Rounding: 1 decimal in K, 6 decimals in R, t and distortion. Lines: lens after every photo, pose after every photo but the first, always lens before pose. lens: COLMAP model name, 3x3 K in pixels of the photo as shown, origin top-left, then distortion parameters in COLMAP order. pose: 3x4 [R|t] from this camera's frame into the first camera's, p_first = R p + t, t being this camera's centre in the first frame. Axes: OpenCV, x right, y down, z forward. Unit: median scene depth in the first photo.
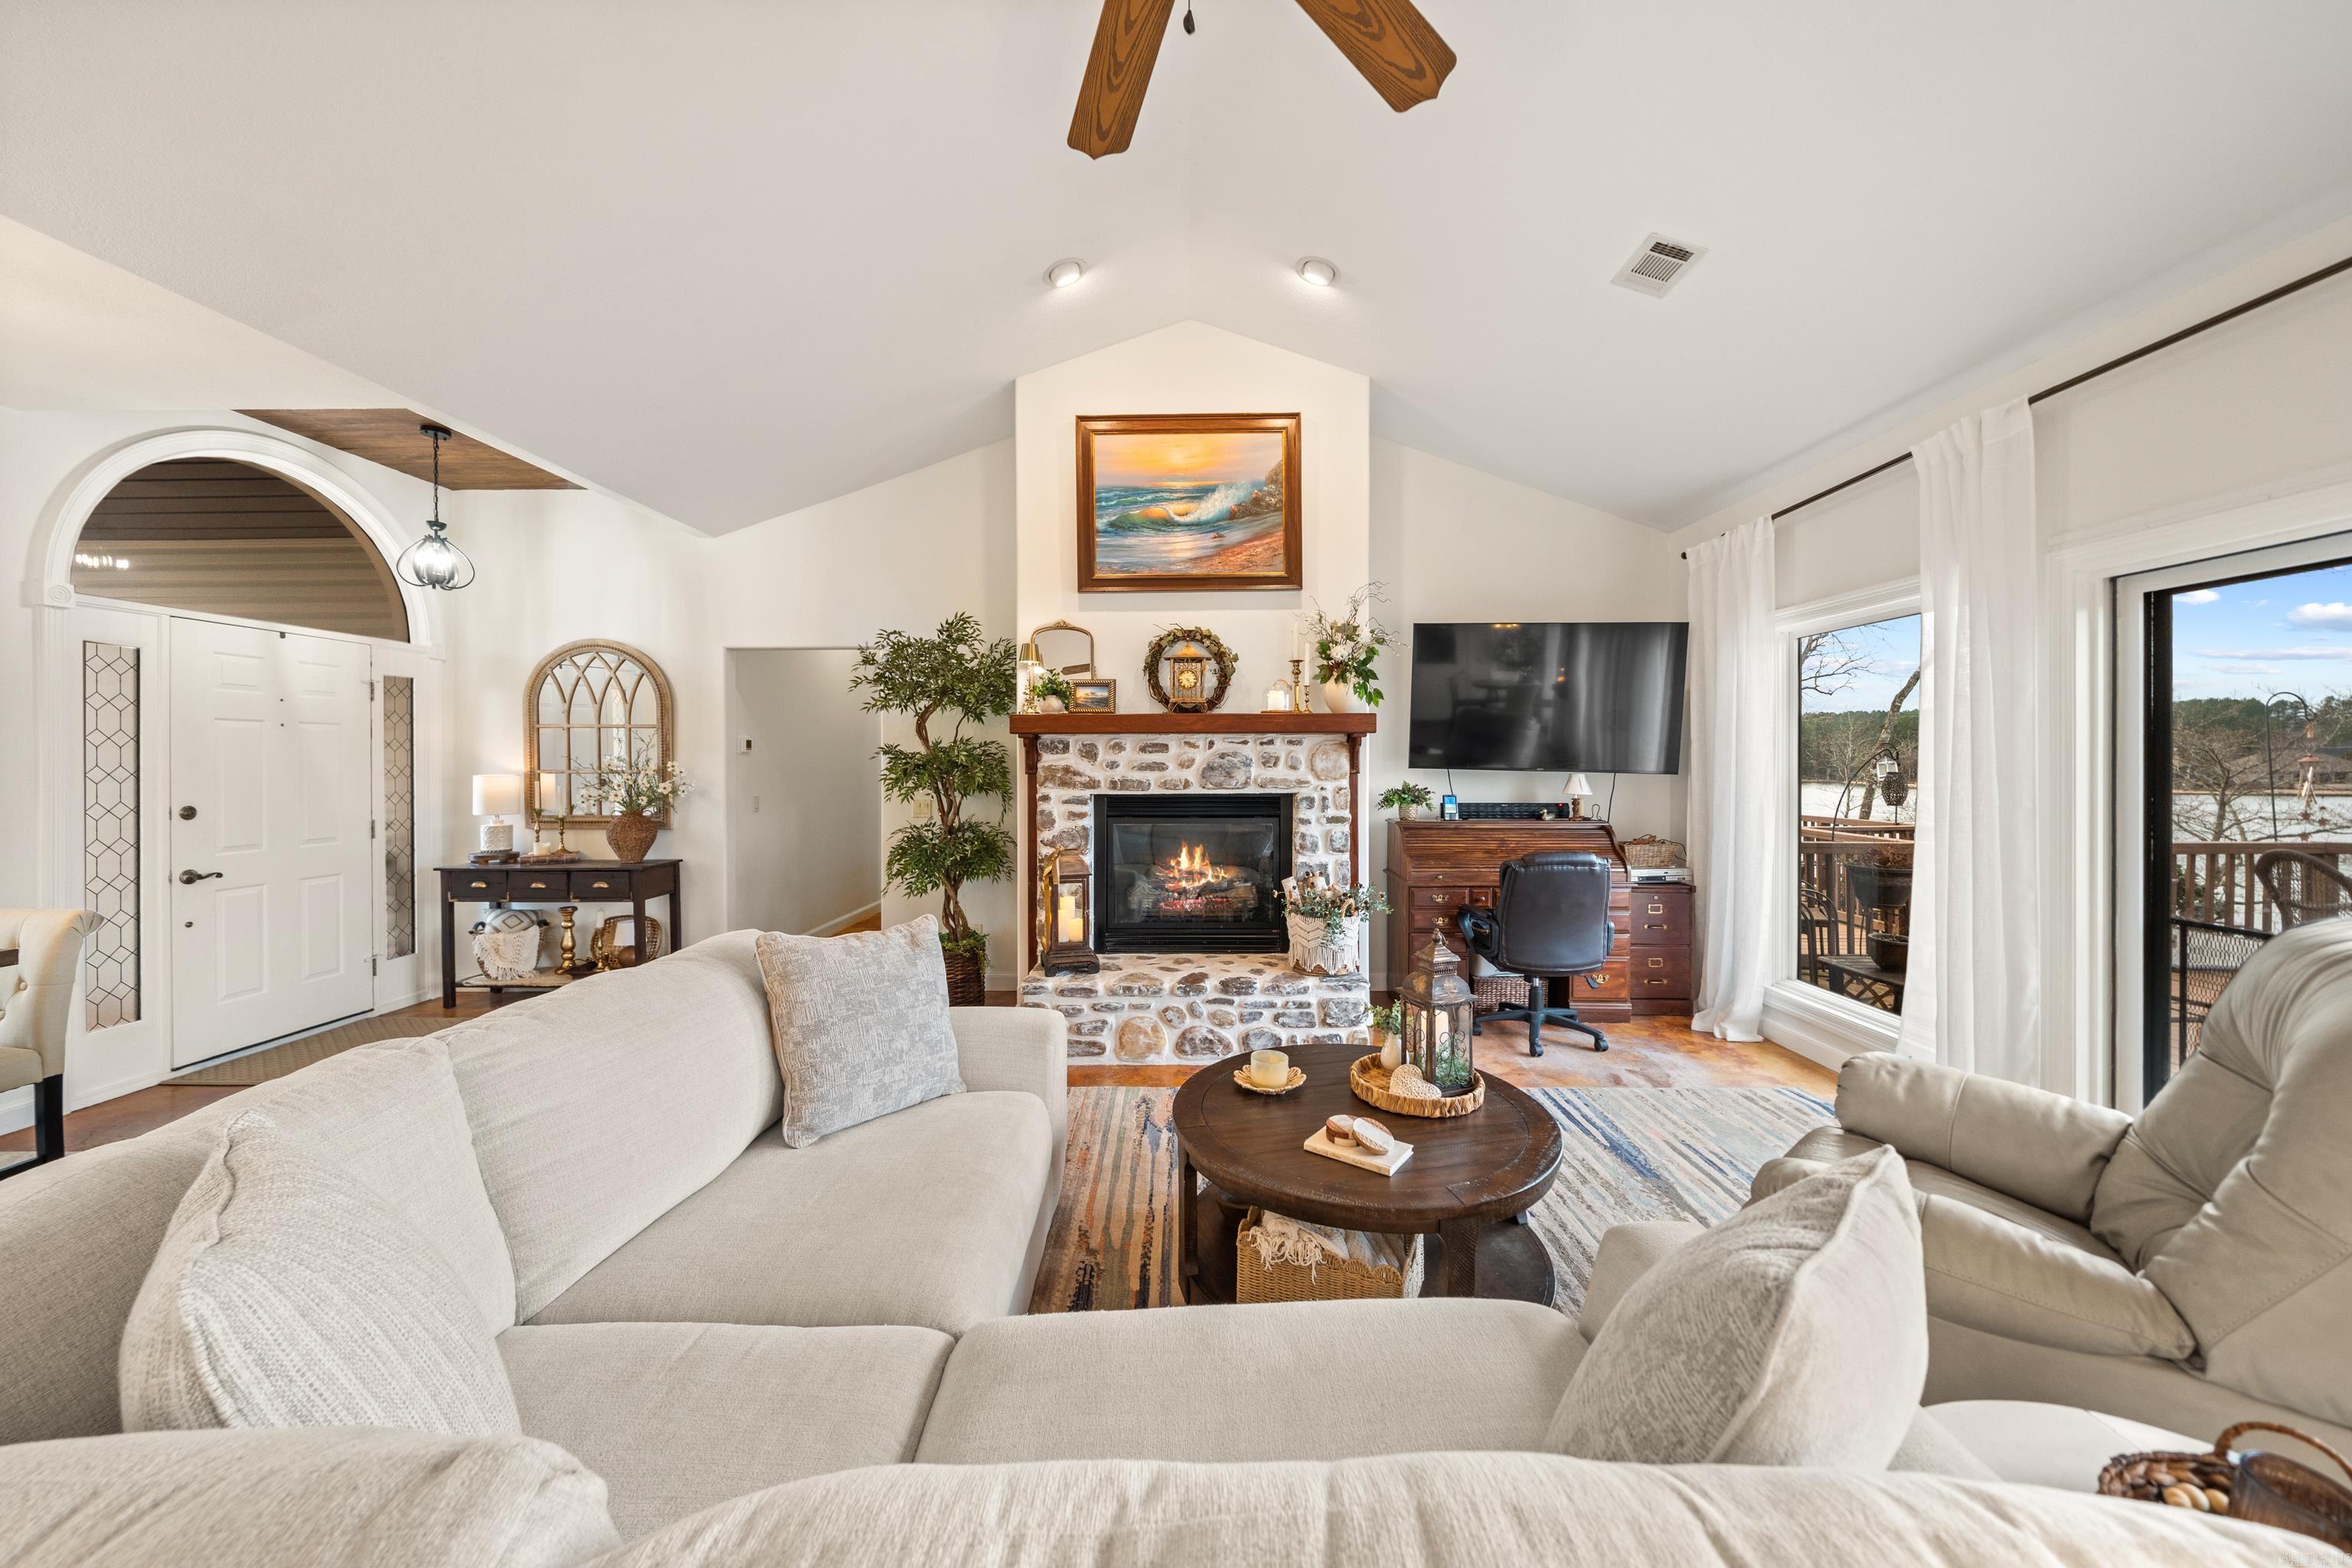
lens RADIAL K [[829.5, 0, 1193.6], [0, 829.5, 769.6], [0, 0, 1]] dist [-0.002896, 0.000116]
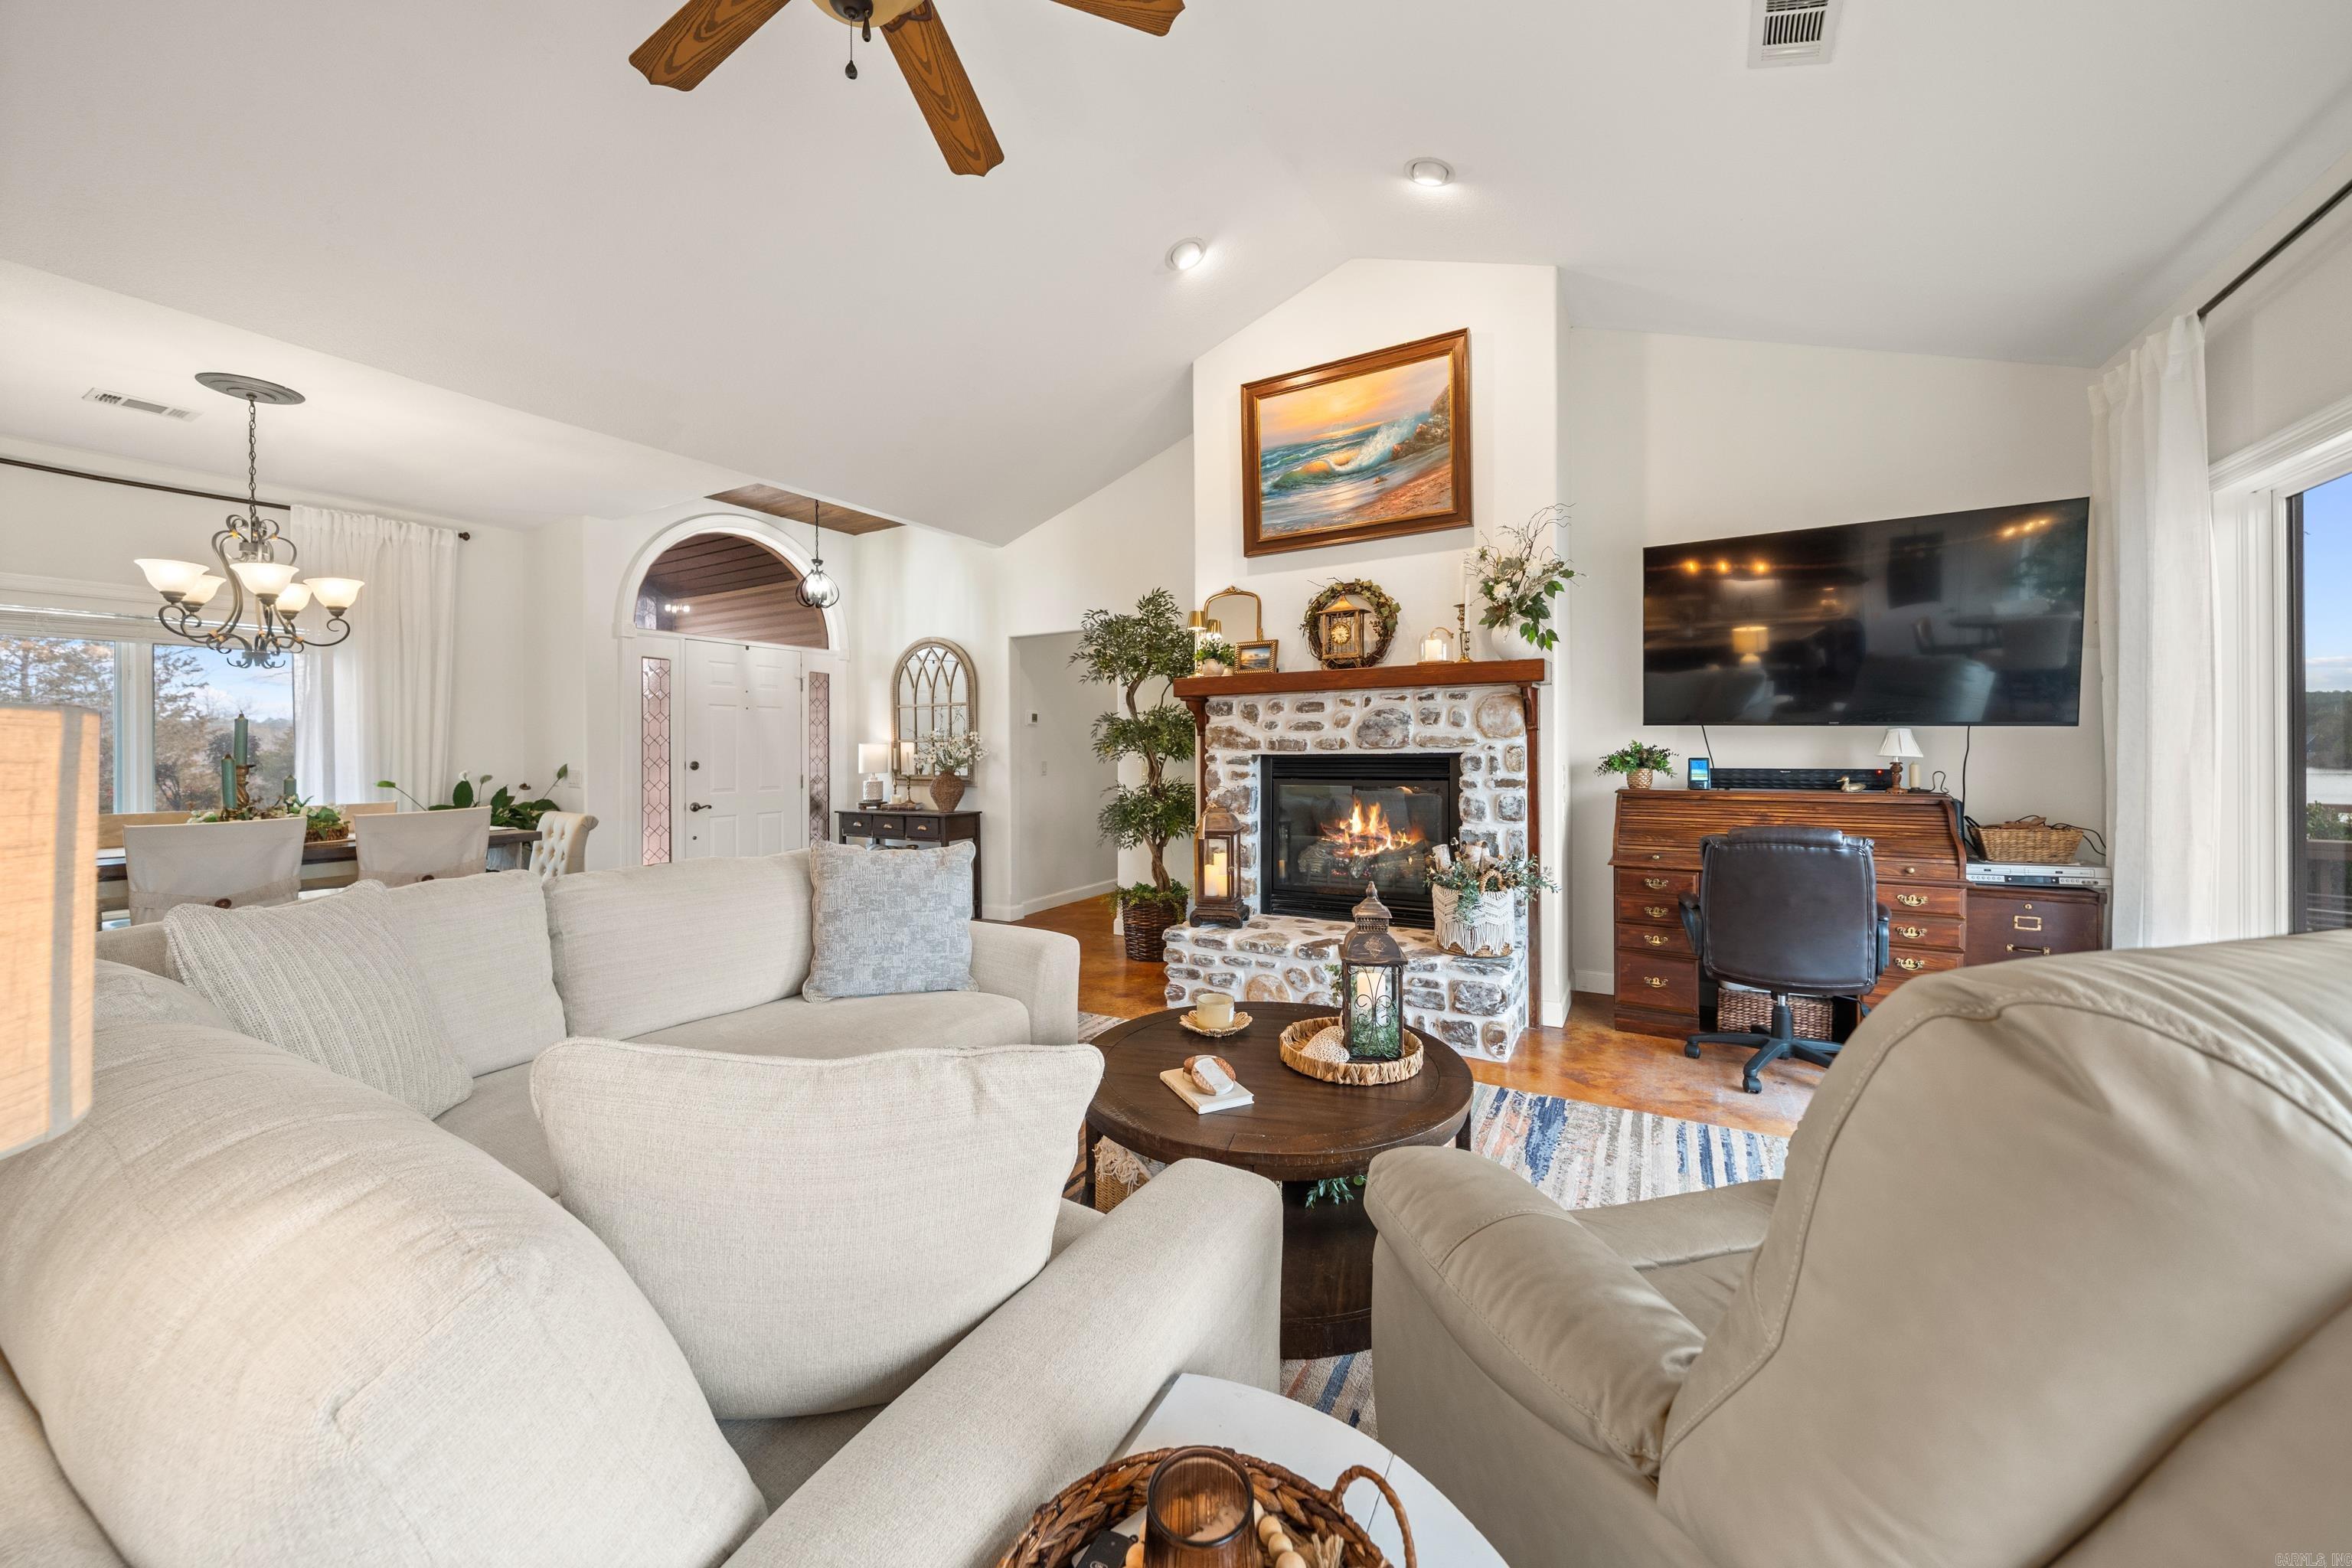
lens RADIAL K [[867.3, 0, 1207.2], [0, 867.3, 750.0], [0, 0, 1]] dist [-0.005227, 0.000260]
pose [[0.870905, -0.006189, -0.491413, 0.334871], [0.002513, 0.999964, -0.008140, 0.031168], [0.491446, 0.005854, 0.870889, 0.049808]]
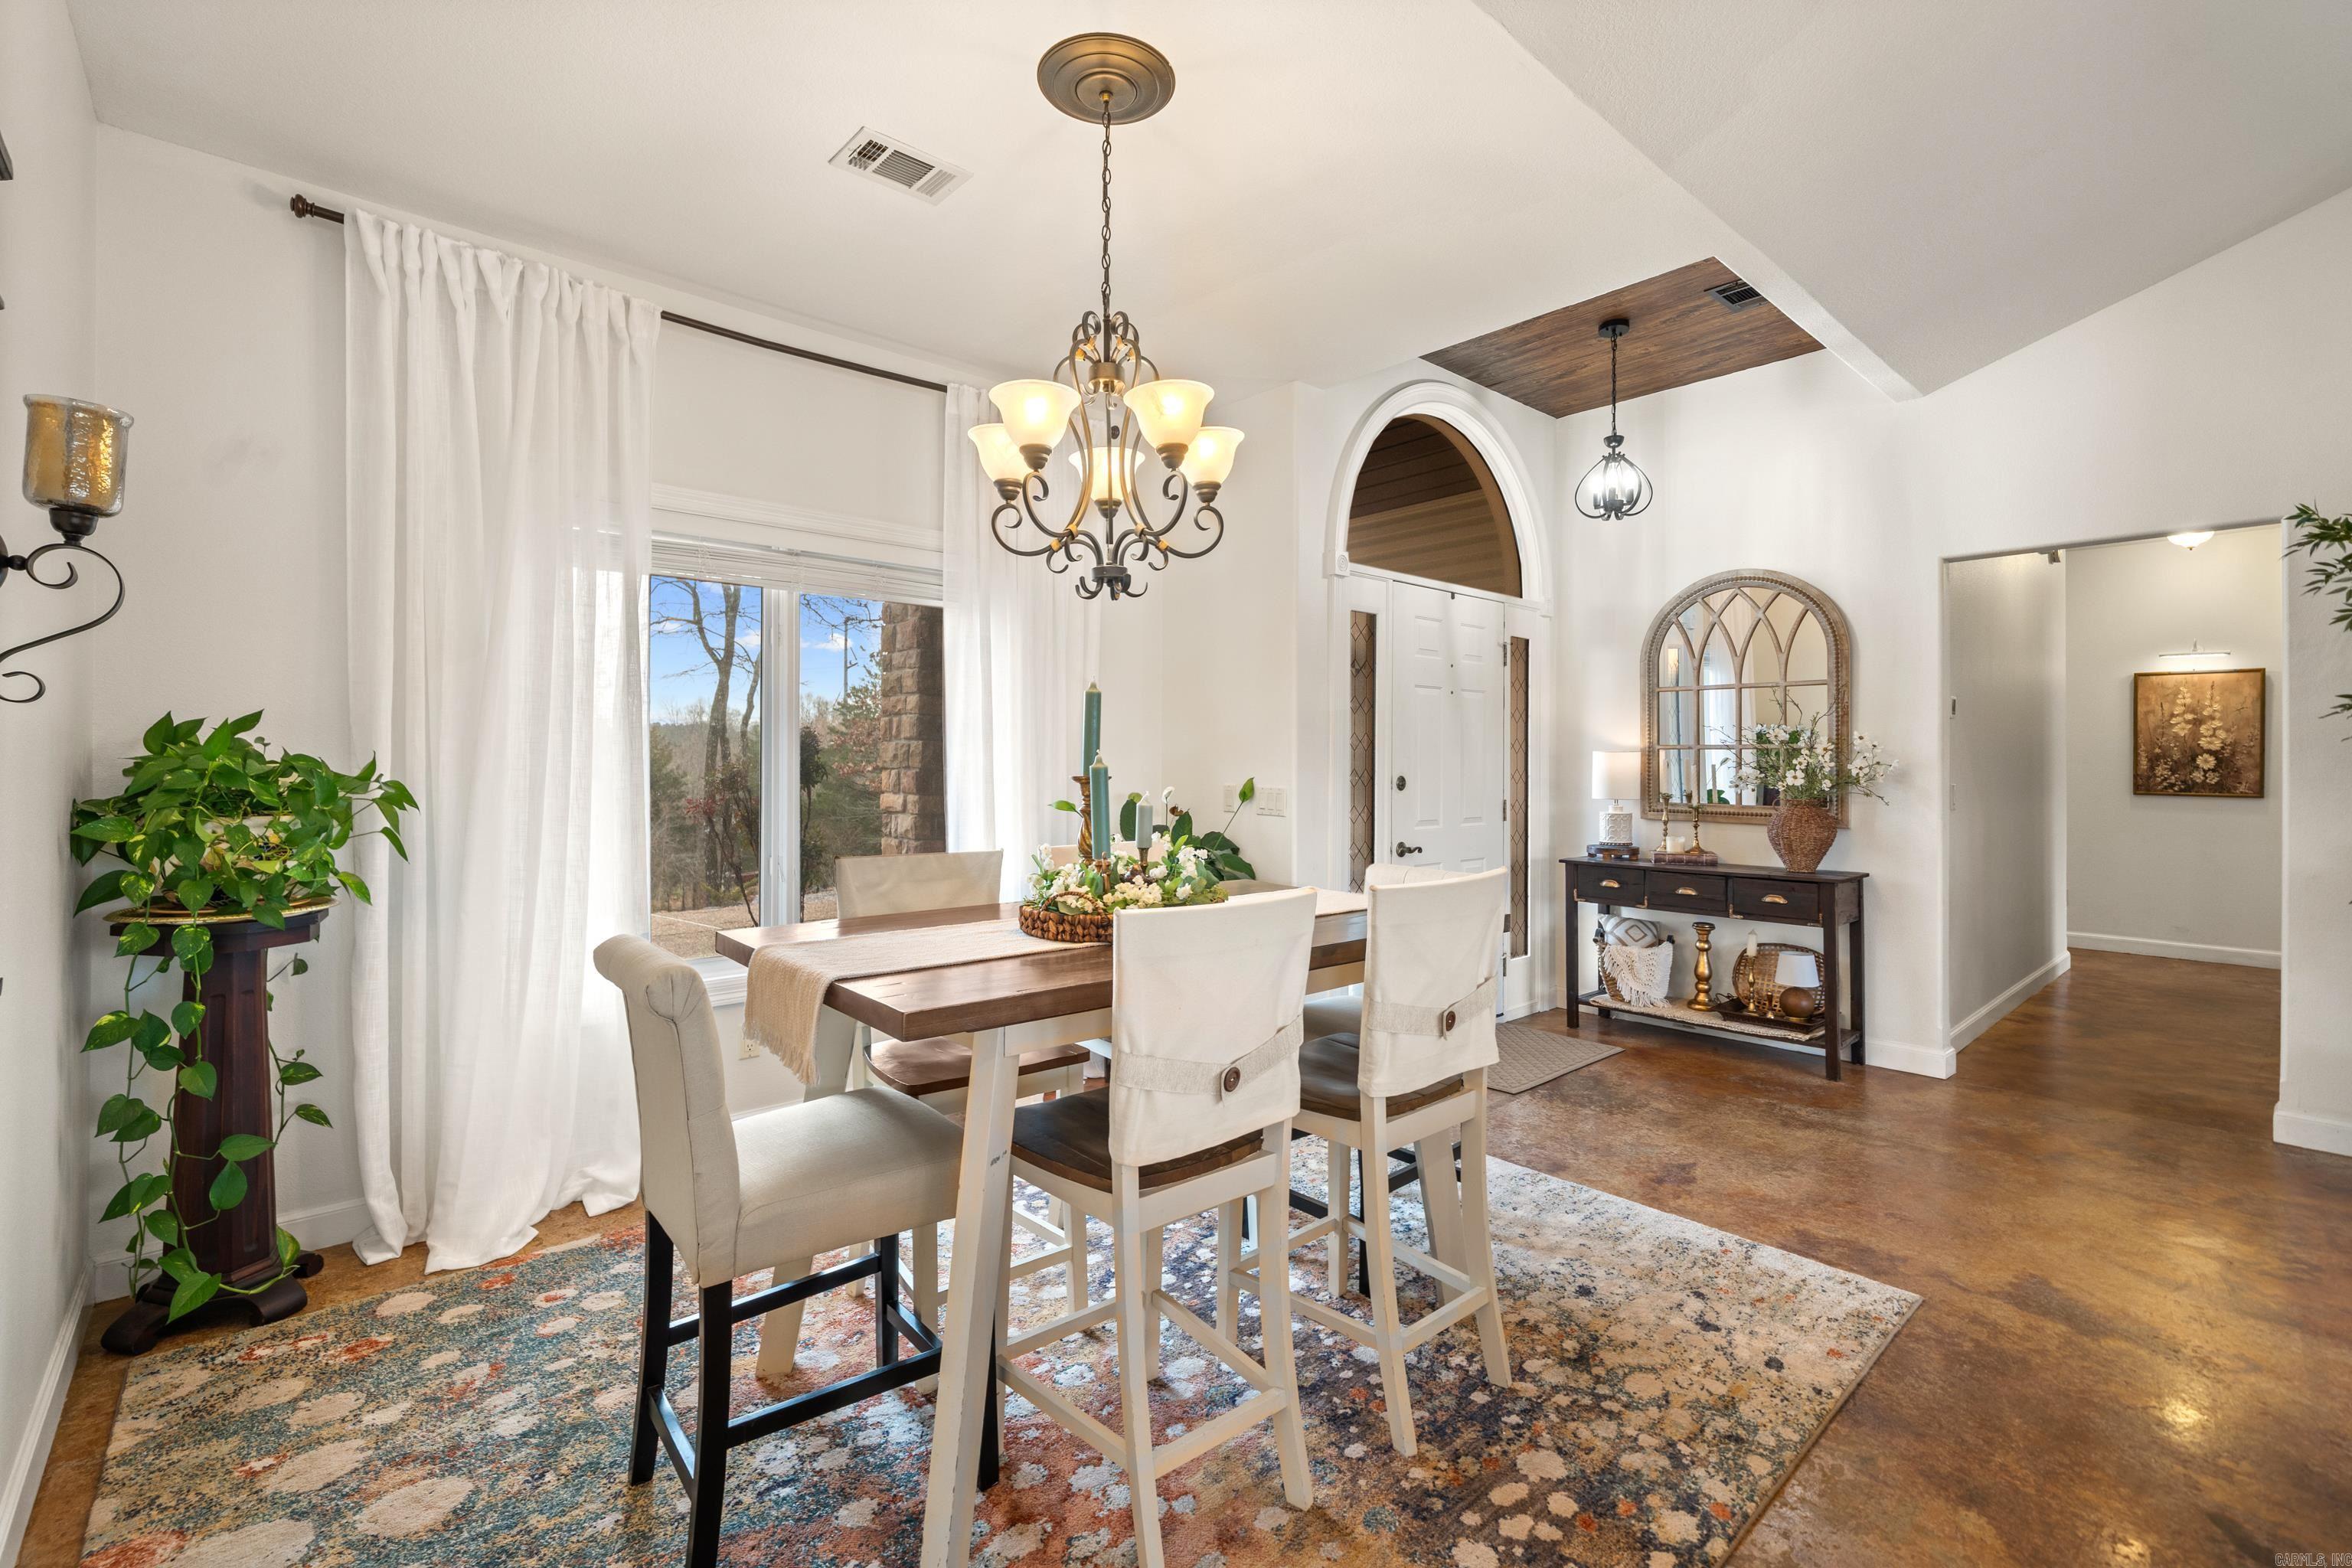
lens RADIAL K [[1029.3, 0, 1158.1], [0, 1029.3, 764.6], [0, 0, 1]] dist [-0.003736, 0.000044]
pose [[0.671156, 0.006084, -0.741291, -0.418170], [-0.012926, 0.999910, -0.003496, 0.031312], [0.741203, 0.011928, 0.671175, -0.015451]]
